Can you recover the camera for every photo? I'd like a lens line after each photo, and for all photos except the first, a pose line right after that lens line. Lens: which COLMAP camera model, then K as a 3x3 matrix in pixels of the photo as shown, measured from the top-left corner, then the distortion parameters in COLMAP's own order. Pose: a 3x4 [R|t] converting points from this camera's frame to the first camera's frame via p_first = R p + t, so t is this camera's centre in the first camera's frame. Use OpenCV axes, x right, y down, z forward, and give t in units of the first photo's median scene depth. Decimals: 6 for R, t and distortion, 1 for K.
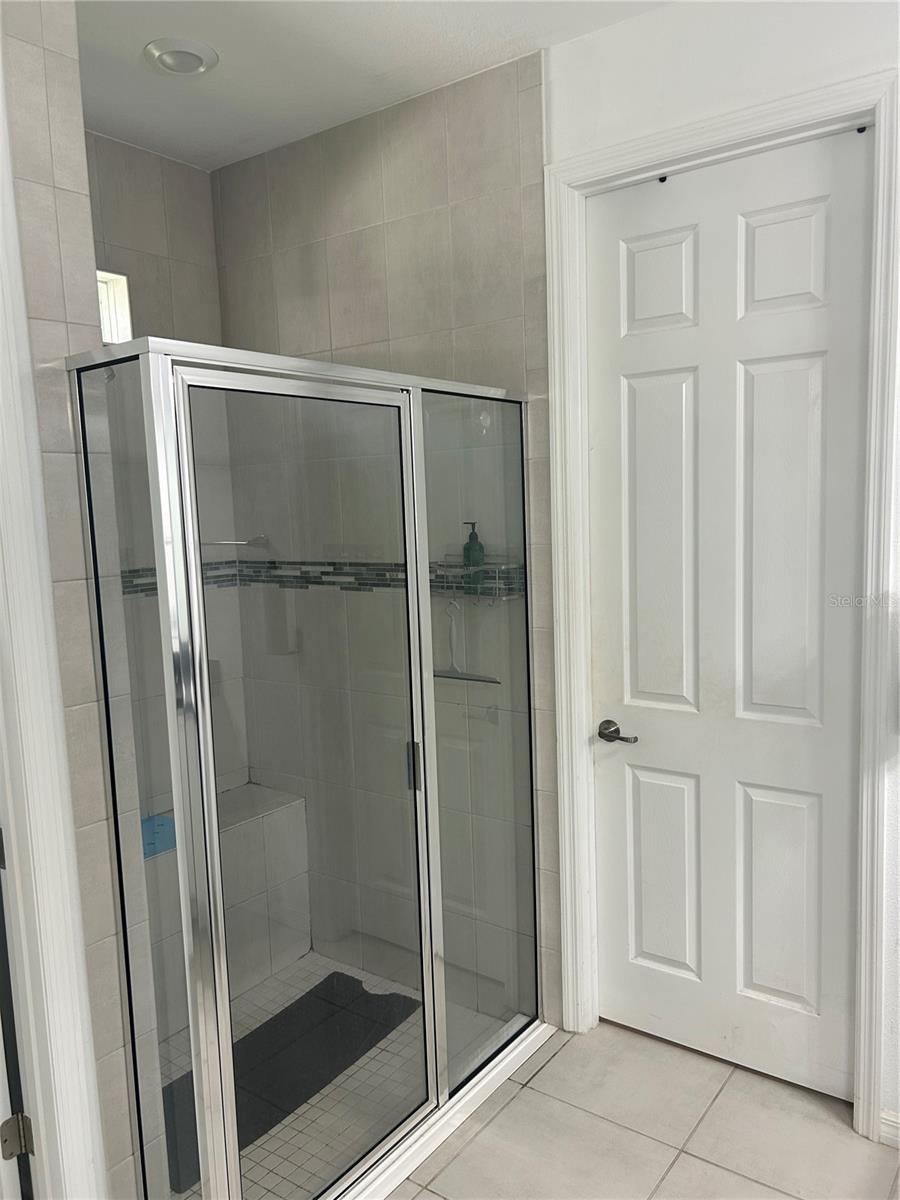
lens RADIAL K [[896.9, 0, 446.7], [0, 896.9, 603.1], [0, 0, 1]] dist [0.032326, -0.048832]
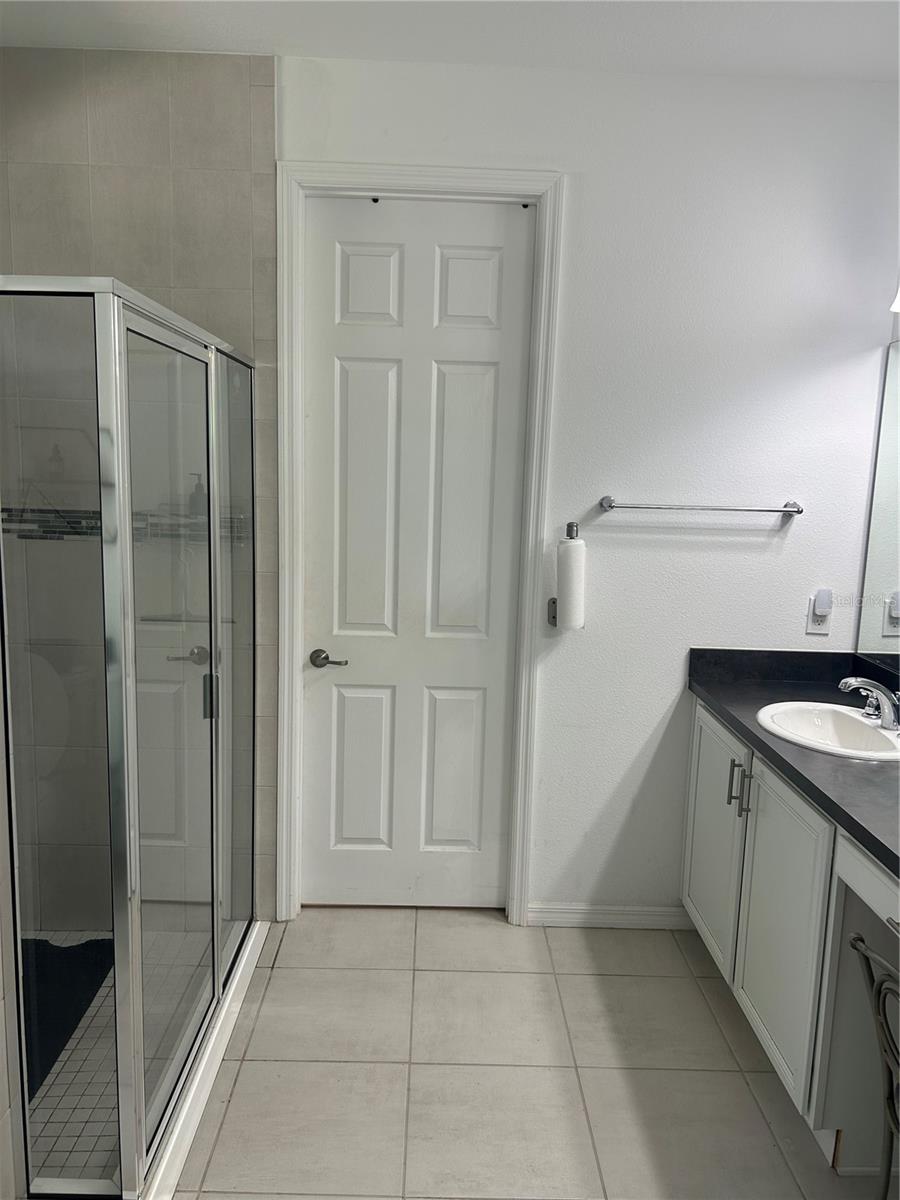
lens RADIAL K [[896.9, 0, 448.4], [0, 896.9, 601.2], [0, 0, 1]] dist [0.032326, -0.048832]
pose [[0.792180, -0.033083, 0.609390, -0.423549], [0.011406, 0.999158, 0.039416, 0.024465], [-0.610180, -0.024274, 0.791891, -0.038434]]
